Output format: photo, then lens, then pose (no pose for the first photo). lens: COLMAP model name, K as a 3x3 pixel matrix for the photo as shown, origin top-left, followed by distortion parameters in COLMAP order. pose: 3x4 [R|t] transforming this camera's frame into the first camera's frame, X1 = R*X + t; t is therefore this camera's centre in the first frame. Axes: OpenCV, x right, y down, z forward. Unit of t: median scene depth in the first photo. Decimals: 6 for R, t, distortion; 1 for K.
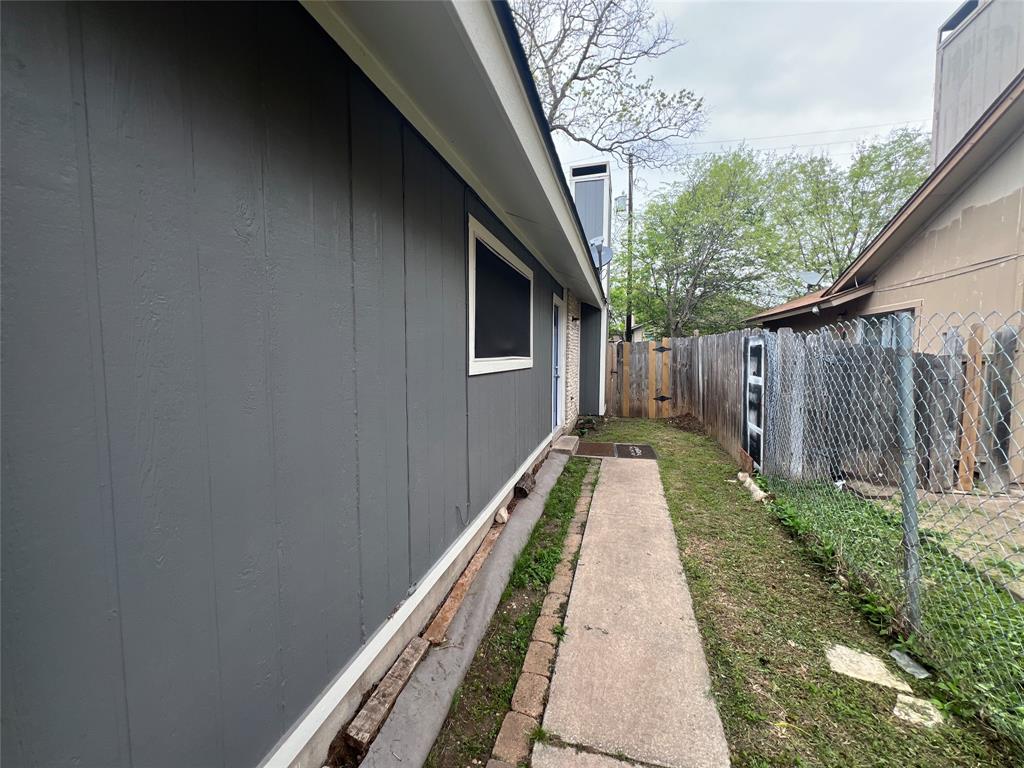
lens RADIAL K [[409.5, 0, 508.9], [0, 409.5, 381.2], [0, 0, 1]] dist [-0.000599, 0.000351]
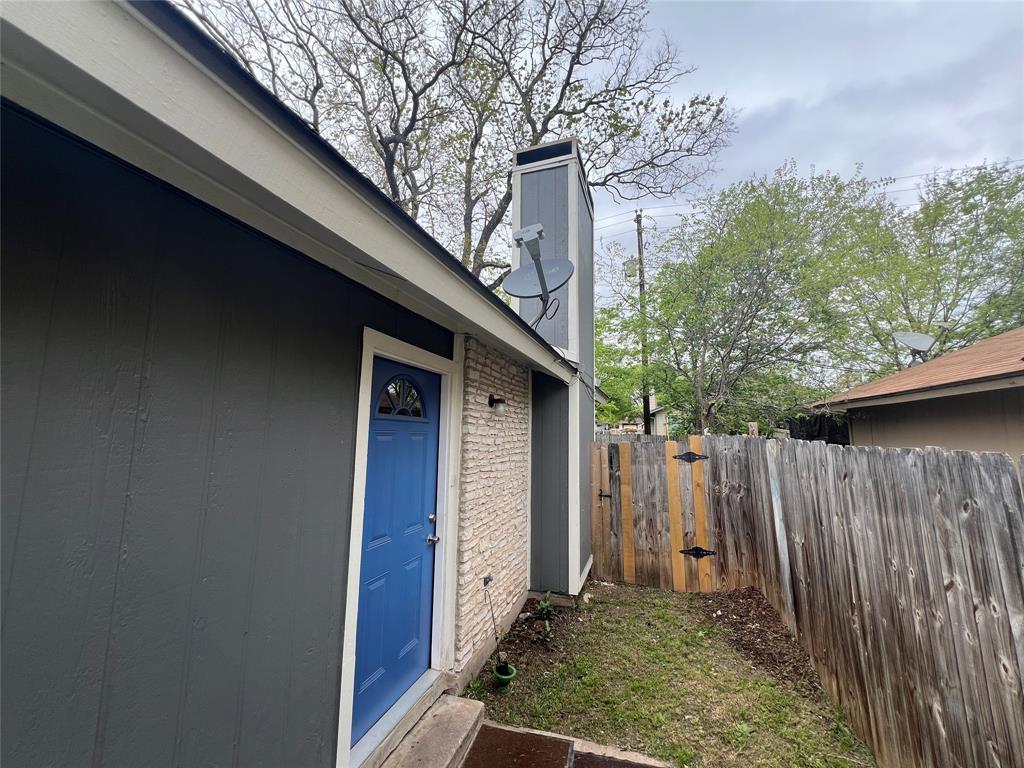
lens RADIAL K [[409.5, 0, 508.9], [0, 409.5, 381.2], [0, 0, 1]] dist [-0.000599, 0.000351]
pose [[0.998188, 0.004064, -0.060034, 0.164064], [-0.015596, 0.981093, -0.192906, -0.067206], [0.058115, 0.193493, 0.979379, 0.429287]]
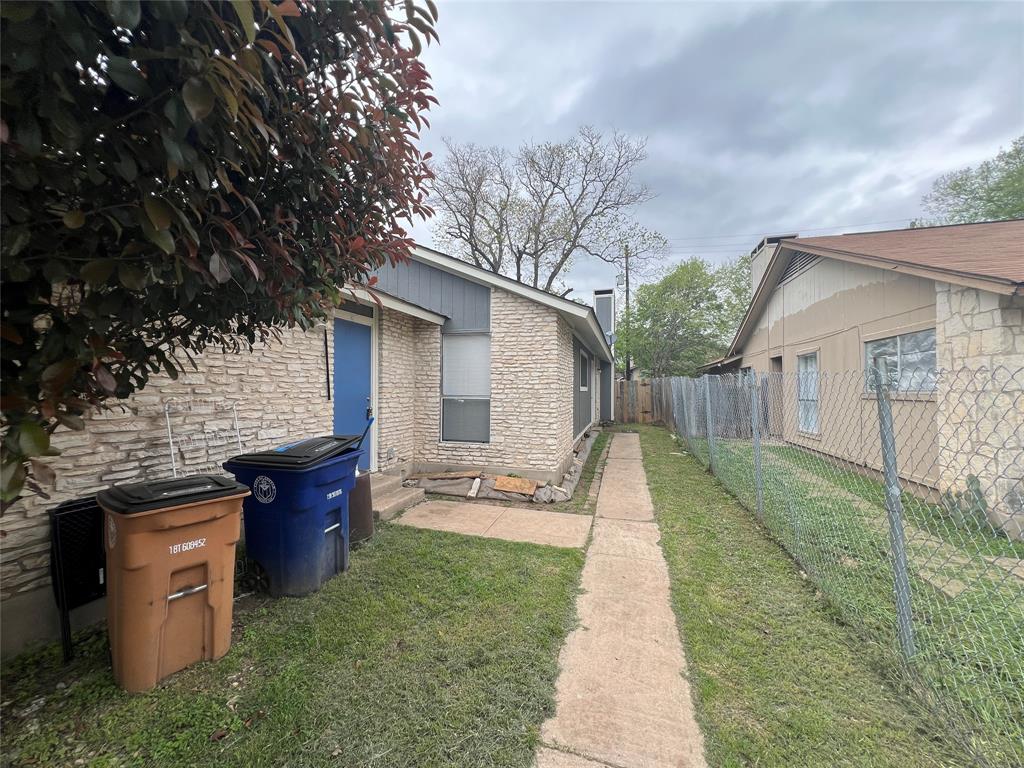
lens RADIAL K [[409.5, 0, 508.9], [0, 409.5, 381.2], [0, 0, 1]] dist [-0.000599, 0.000351]
pose [[0.999975, 0.001950, -0.006819, -0.211391], [-0.002535, 0.996213, -0.086904, 0.064488], [0.006623, 0.086919, 0.996193, -0.795390]]
